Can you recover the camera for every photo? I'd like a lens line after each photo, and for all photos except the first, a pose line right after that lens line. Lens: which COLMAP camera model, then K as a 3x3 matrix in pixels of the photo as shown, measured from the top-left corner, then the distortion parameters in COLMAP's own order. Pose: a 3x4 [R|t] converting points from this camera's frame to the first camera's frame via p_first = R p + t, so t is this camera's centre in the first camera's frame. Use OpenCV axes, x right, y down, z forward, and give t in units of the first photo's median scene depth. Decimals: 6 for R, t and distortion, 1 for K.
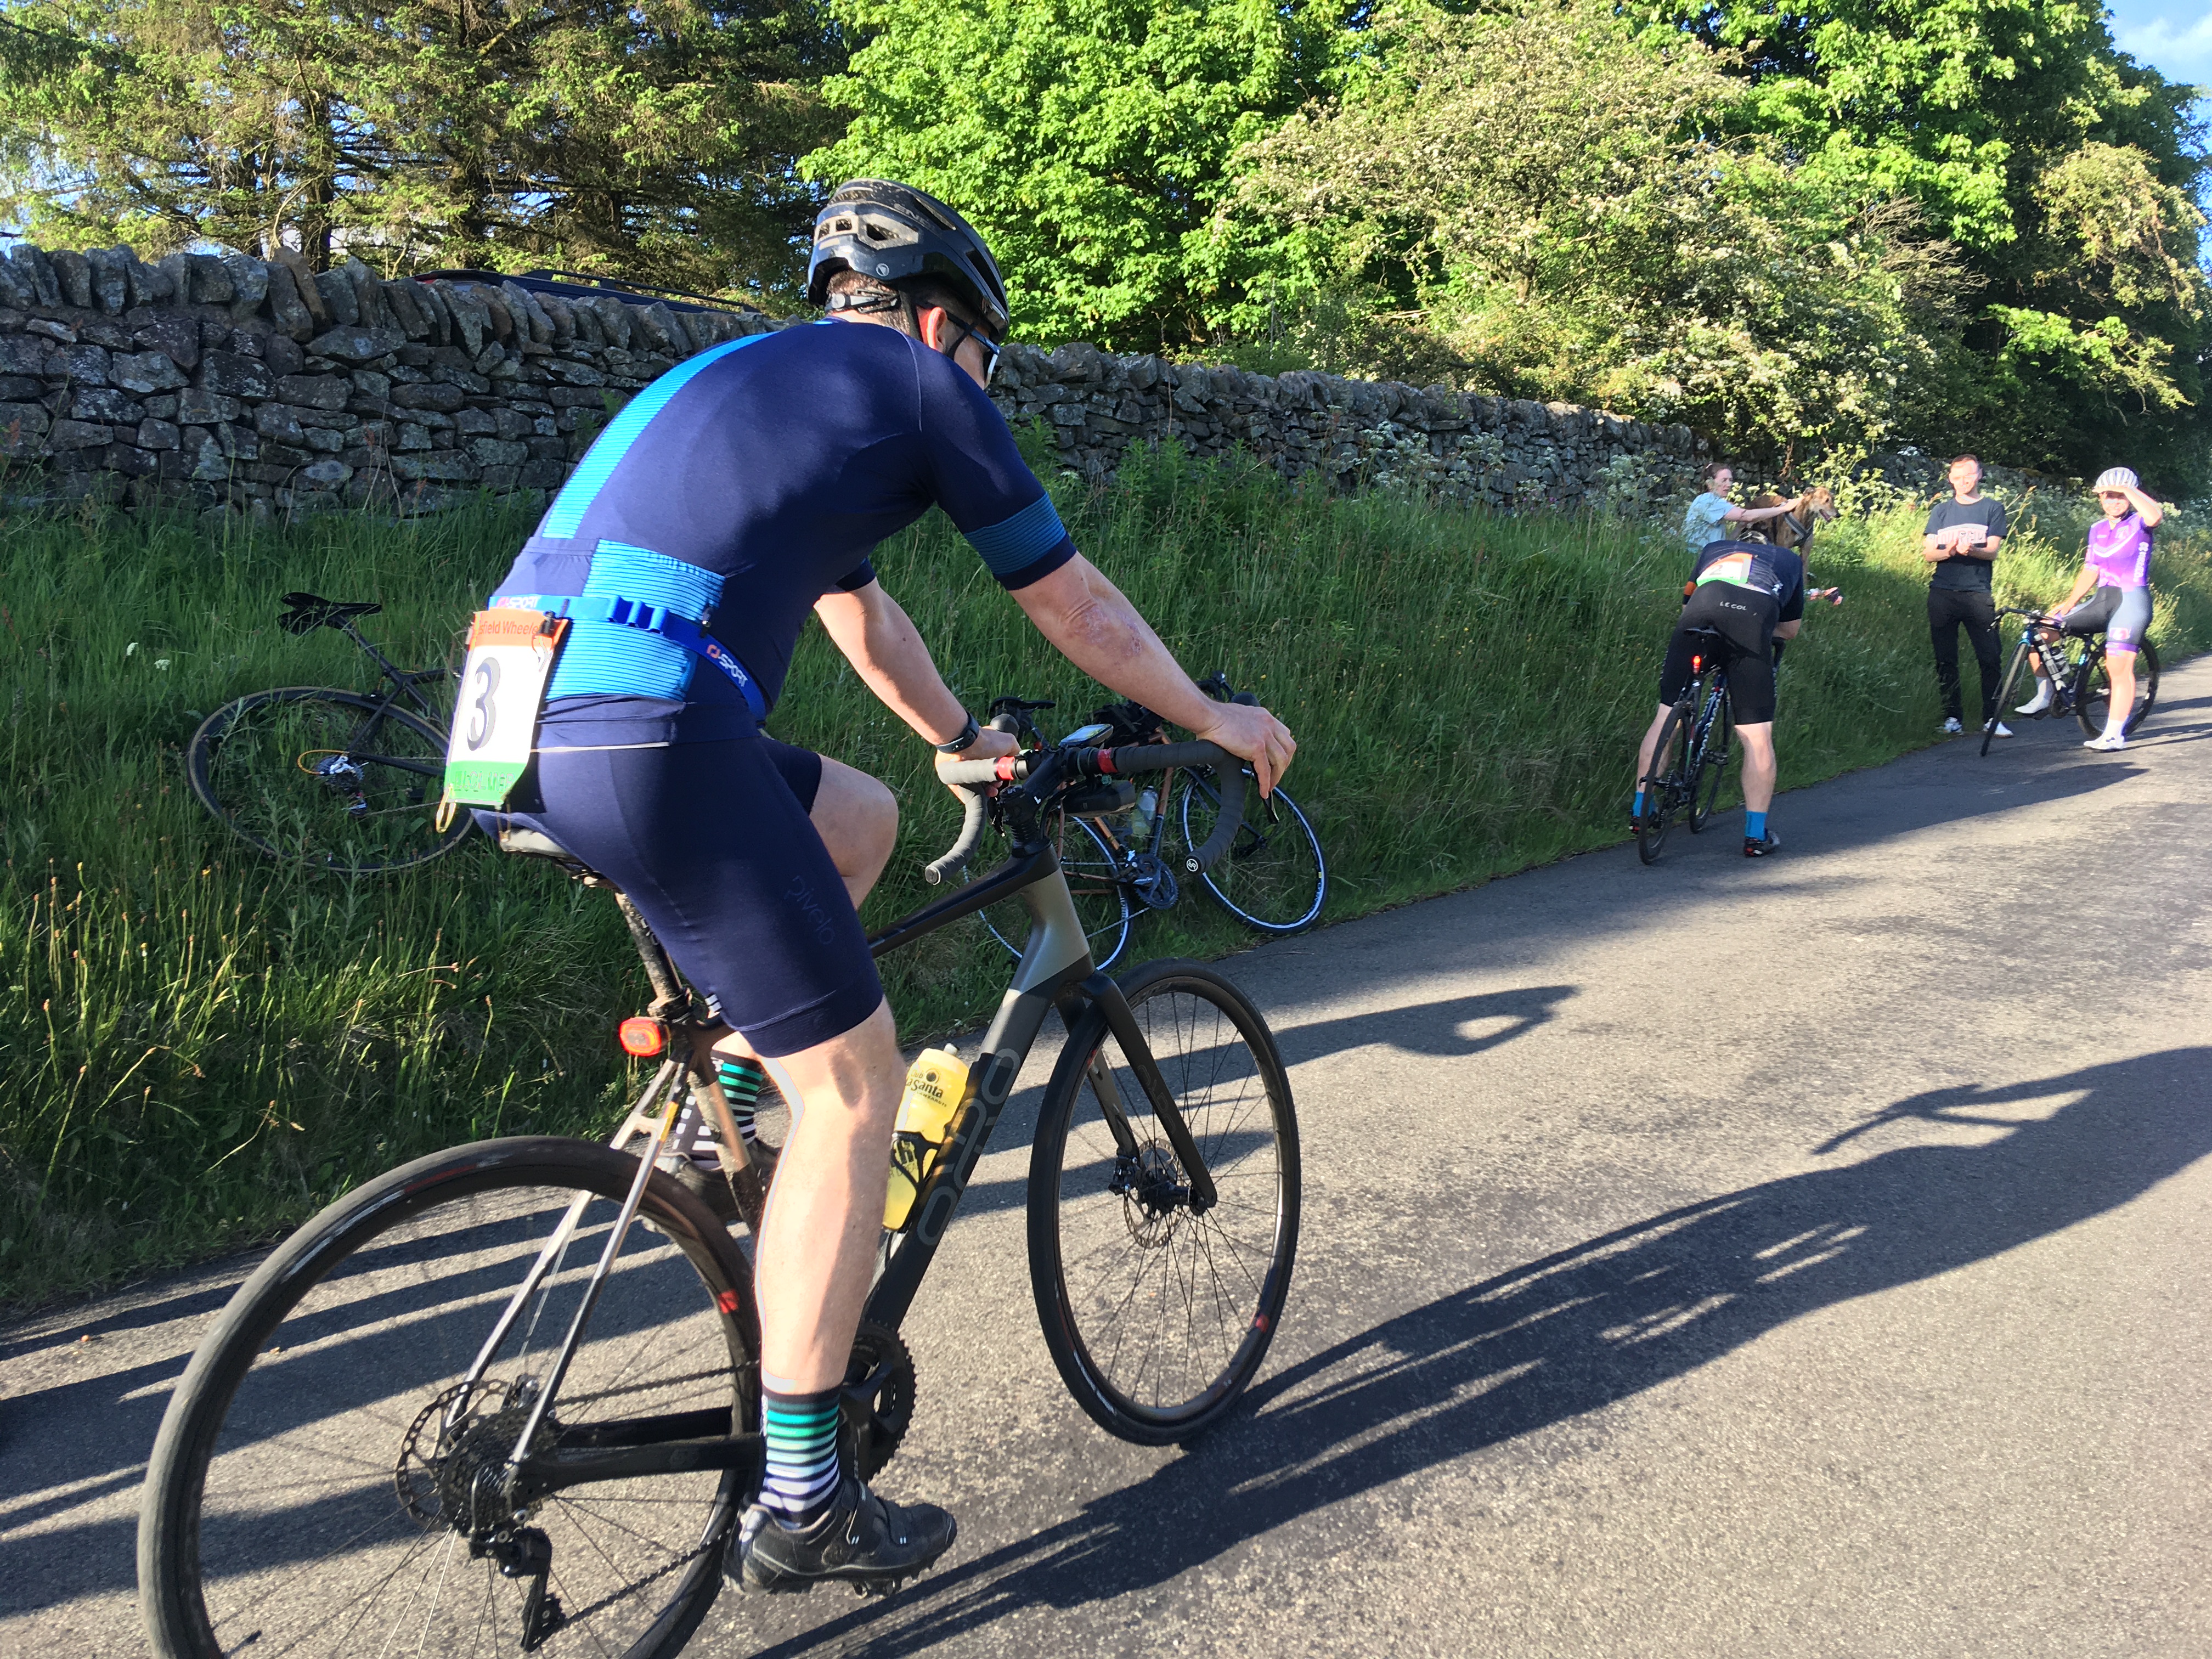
lens RADIAL K [[1848.8, 0, 1082.4], [0, 1848.8, 852.6], [0, 0, 1]] dist [0.128410, -0.183961]
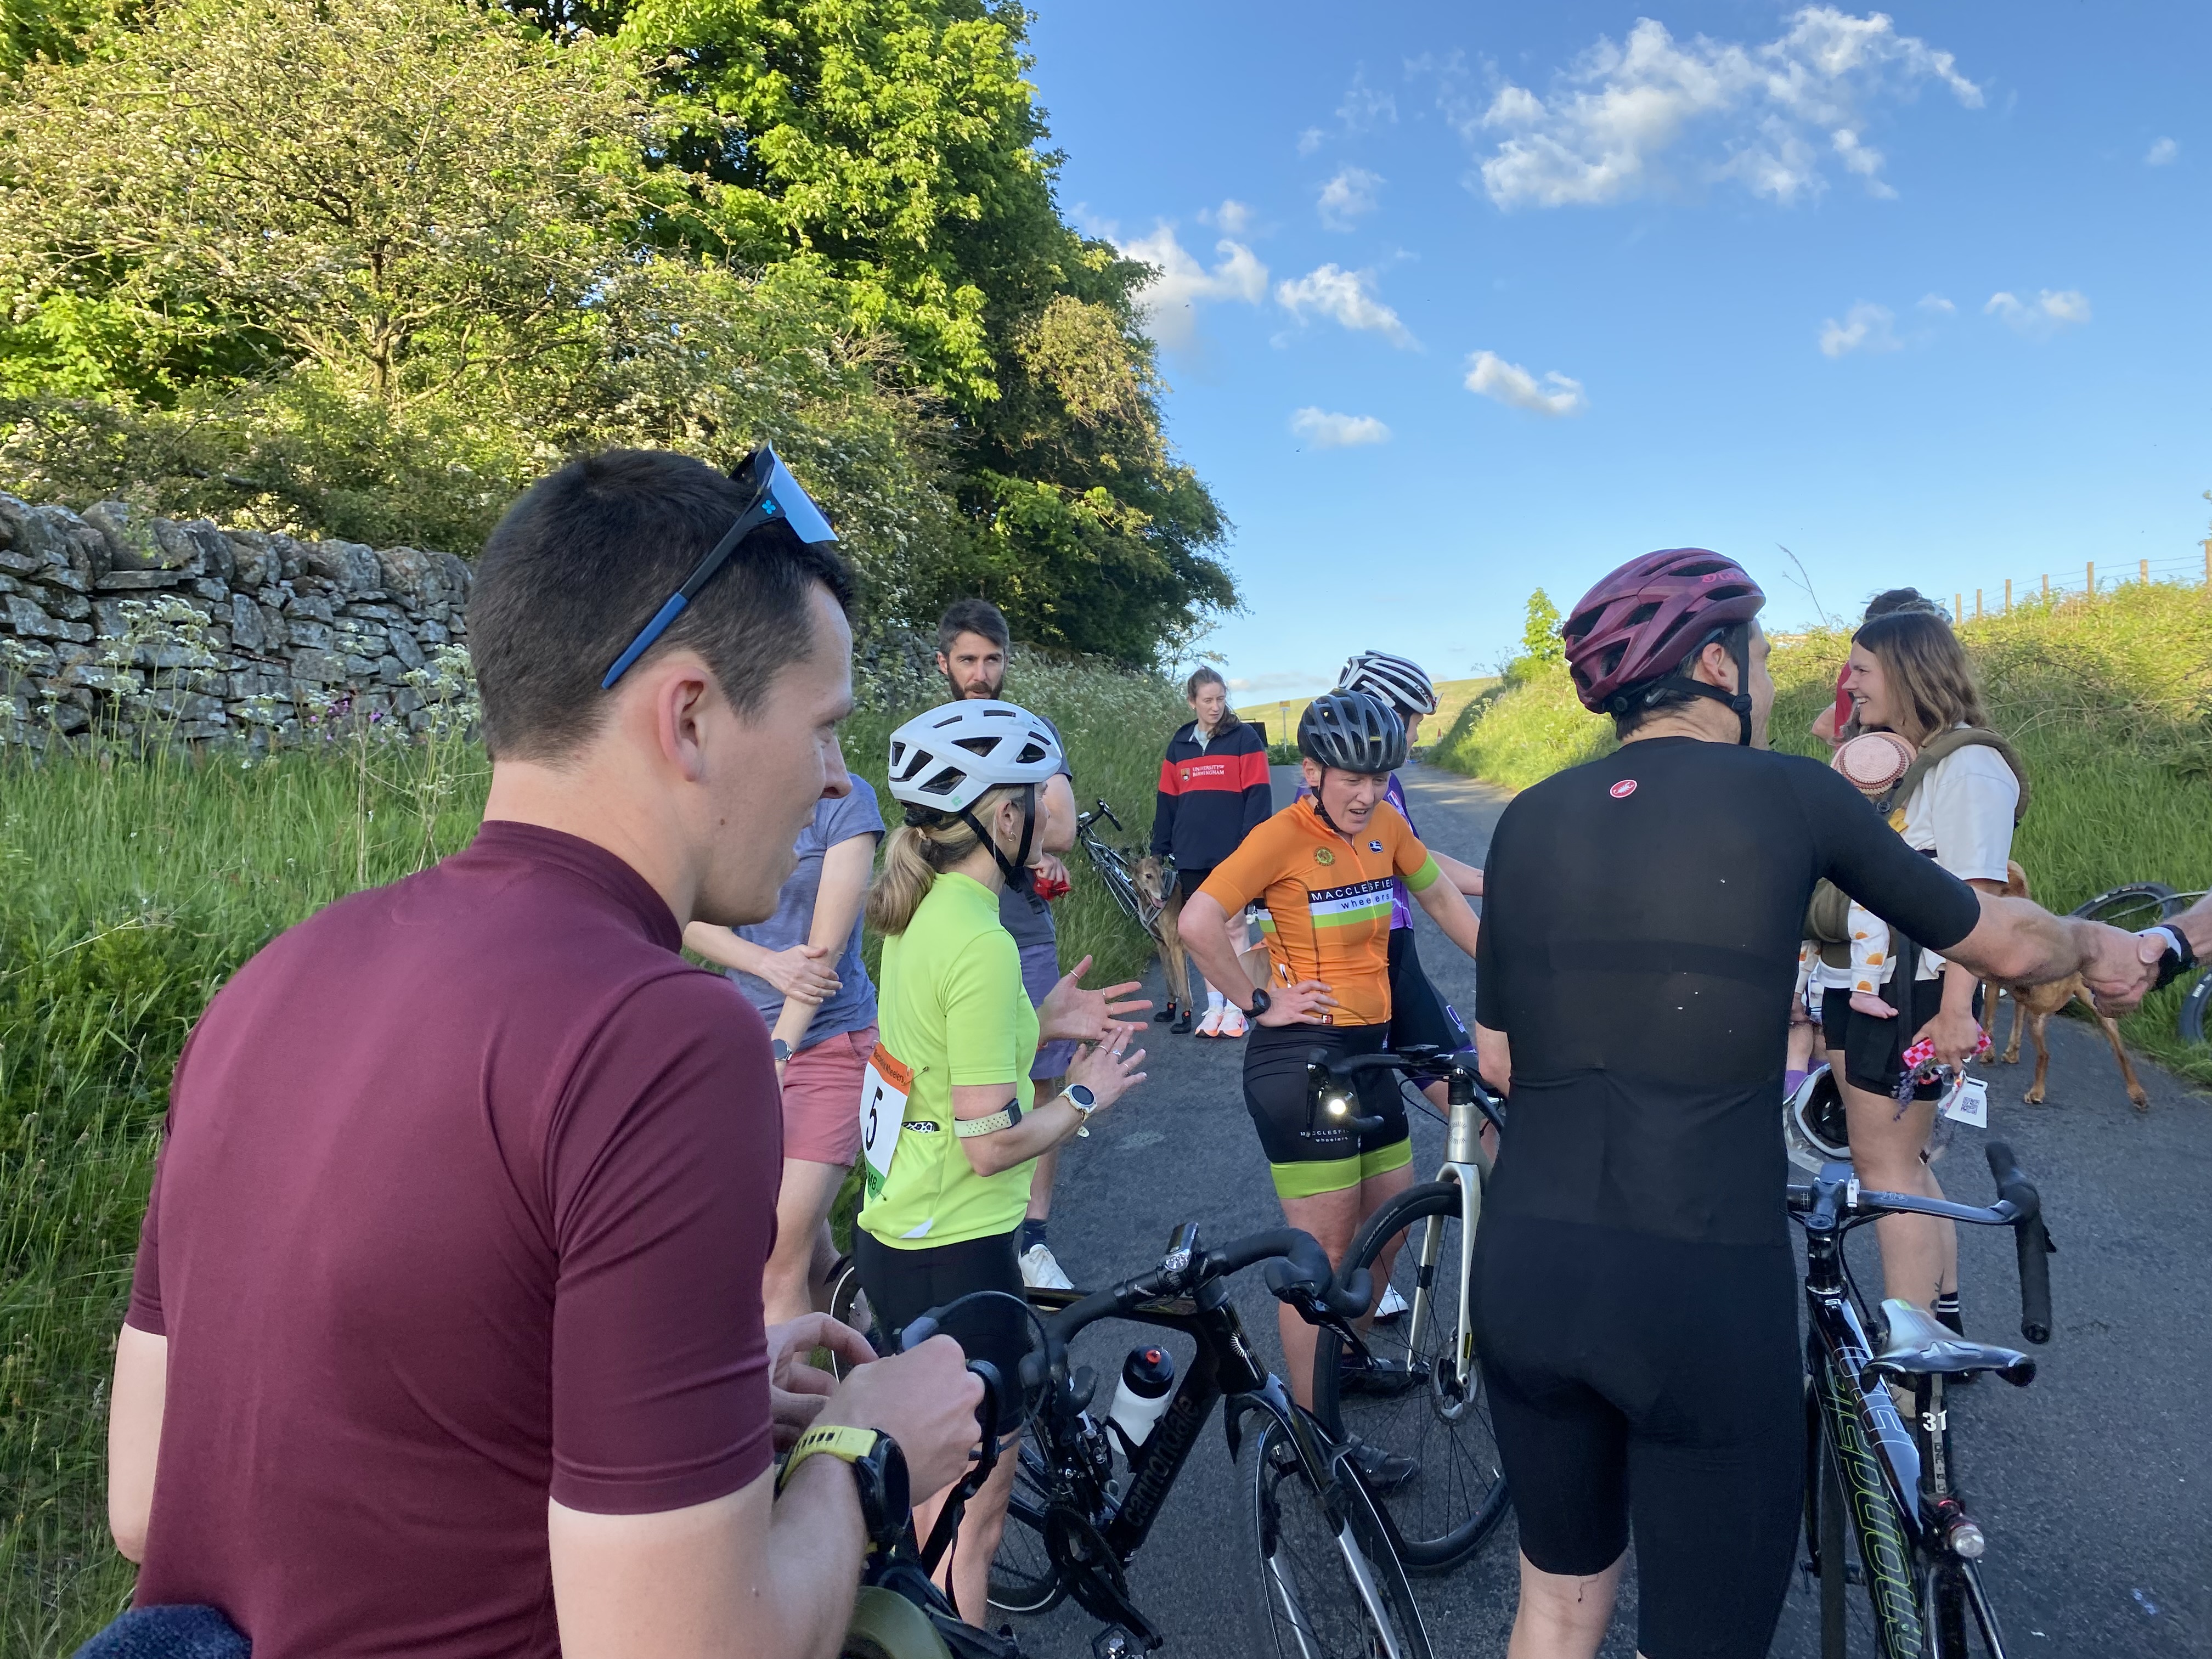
lens RADIAL K [[1787.7, 0, 1094.4], [0, 1787.7, 835.6], [0, 0, 1]] dist [0.133955, -0.102878]
pose [[0.870351, -0.059931, 0.488772, 0.095402], [0.103322, 0.992697, -0.062264, -0.054607], [-0.481471, 0.104692, 0.870187, 0.243612]]
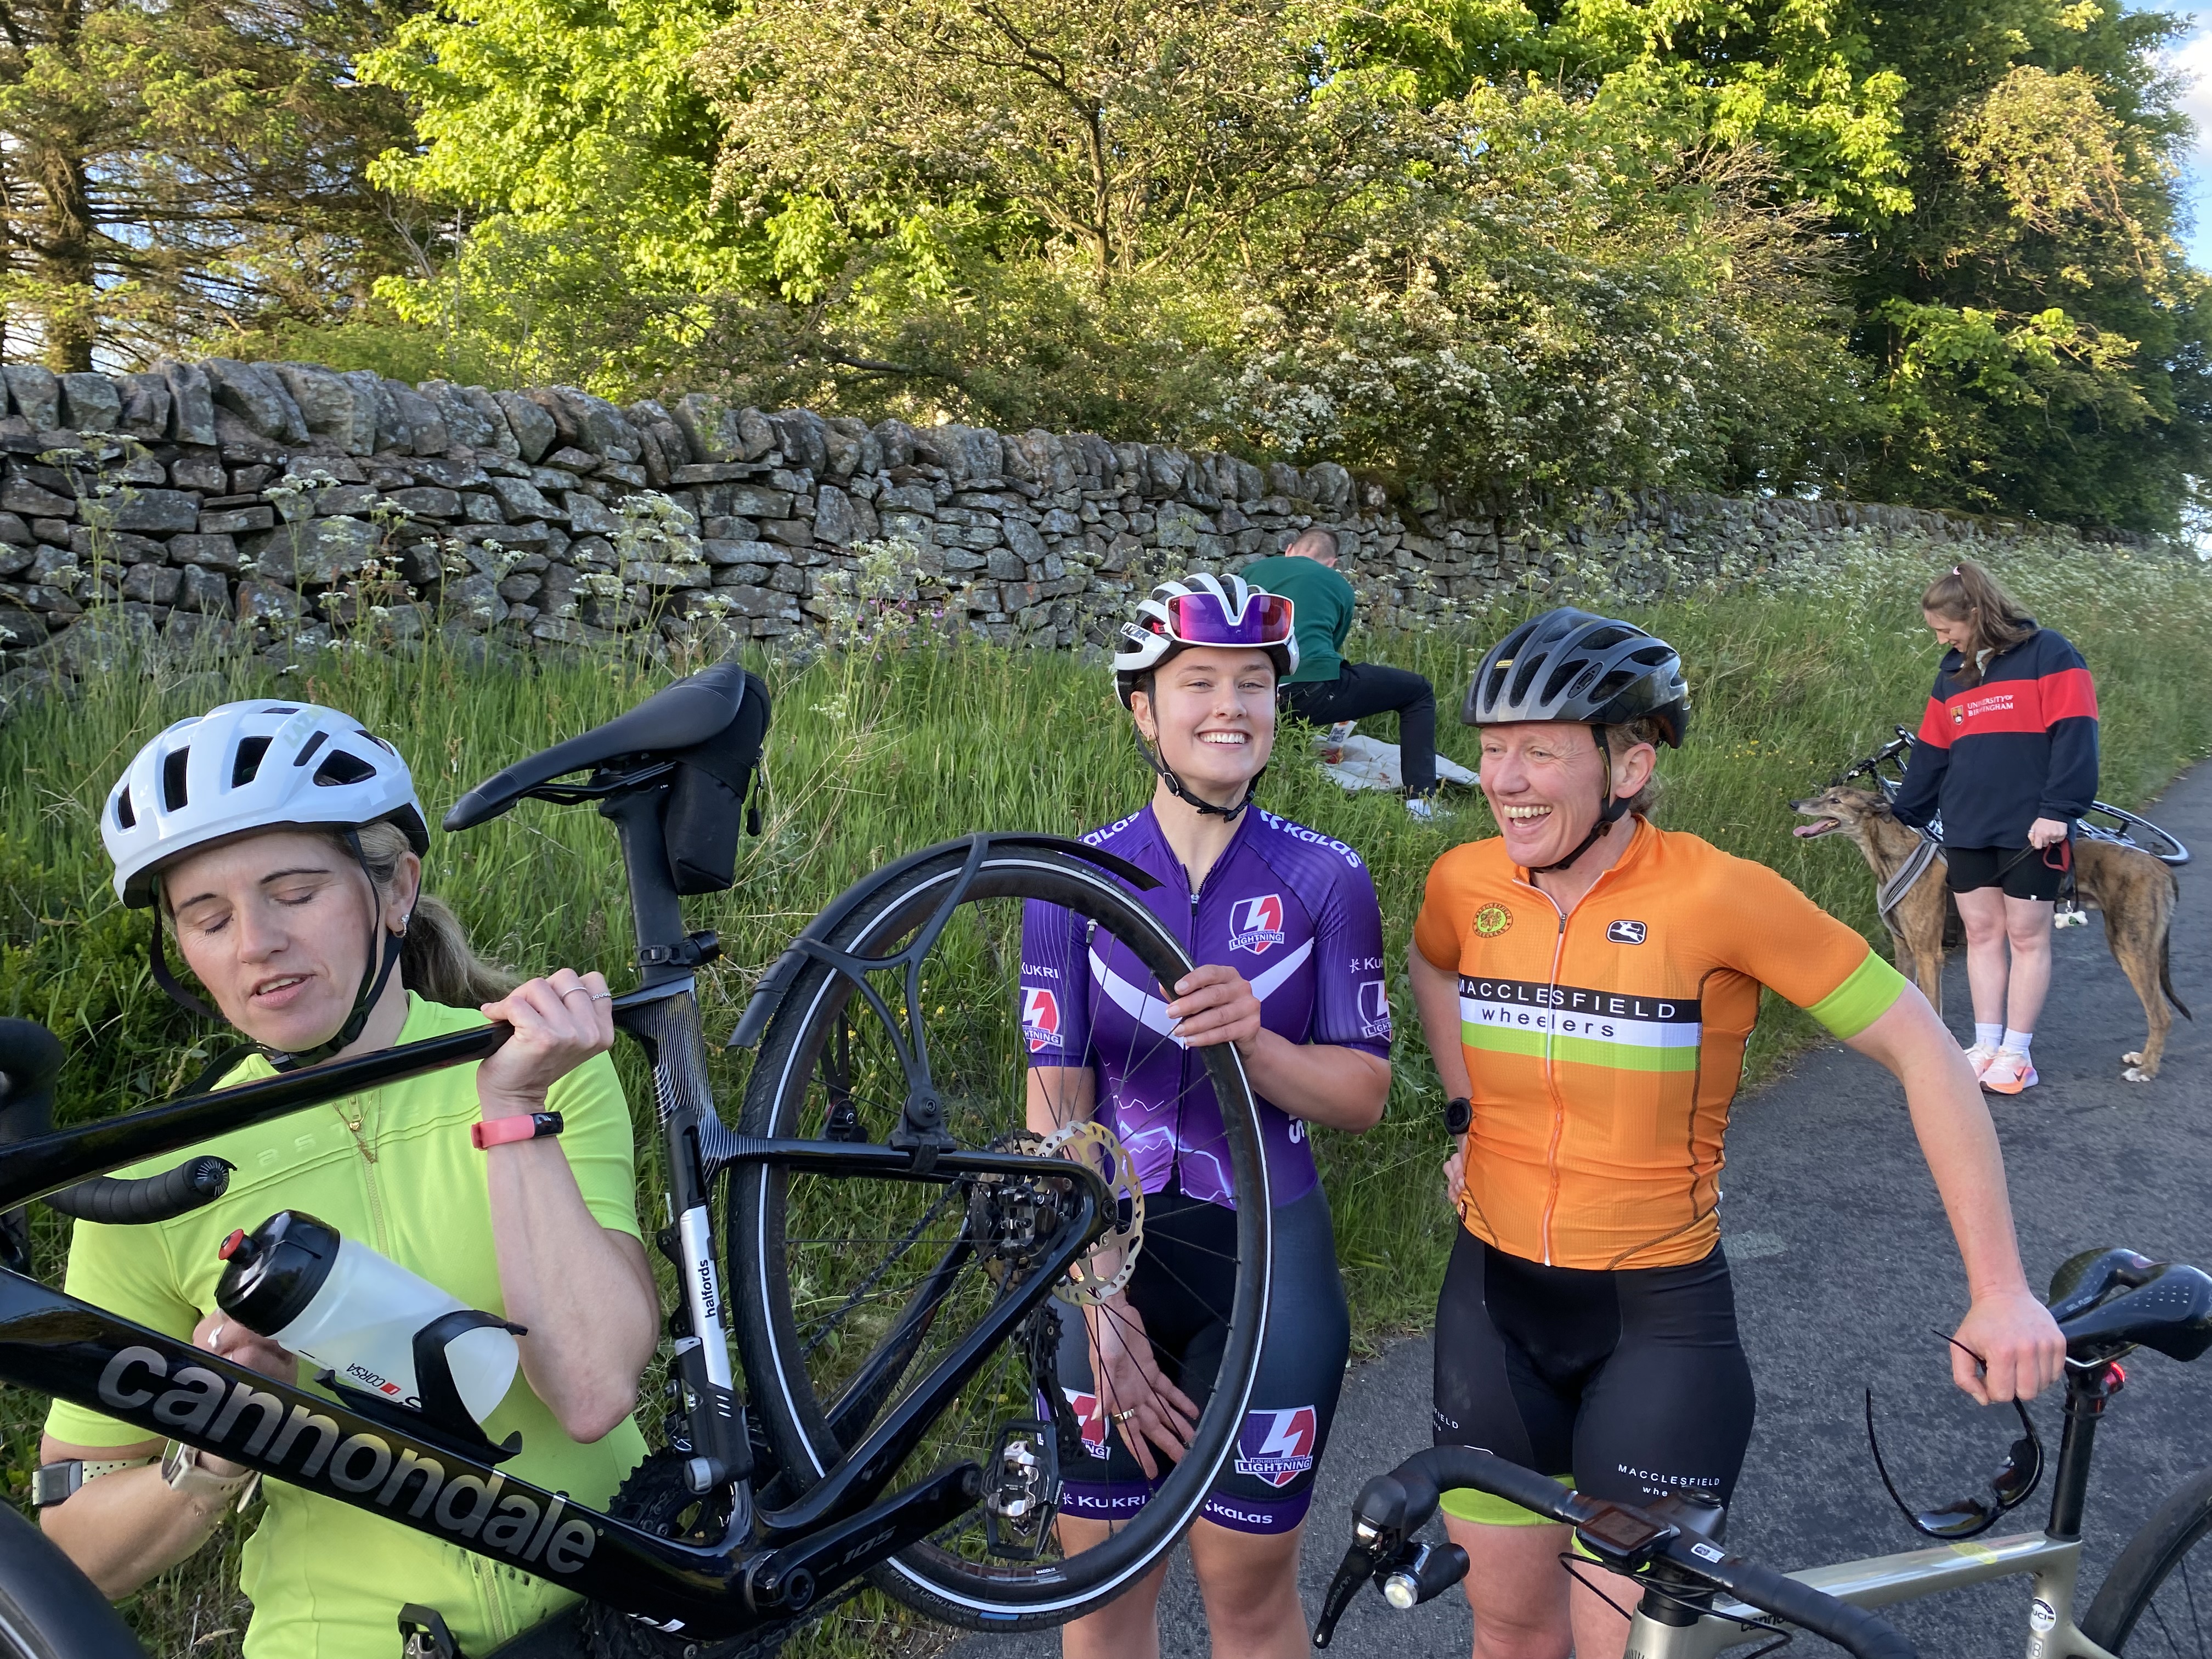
lens RADIAL K [[1787.7, 0, 1094.4], [0, 1787.7, 835.6], [0, 0, 1]] dist [0.133955, -0.102878]
pose [[0.999633, -0.026636, 0.005036, 0.161565], [0.026789, 0.999082, -0.033440, -0.061386], [-0.004141, 0.033562, 0.999428, 0.286335]]
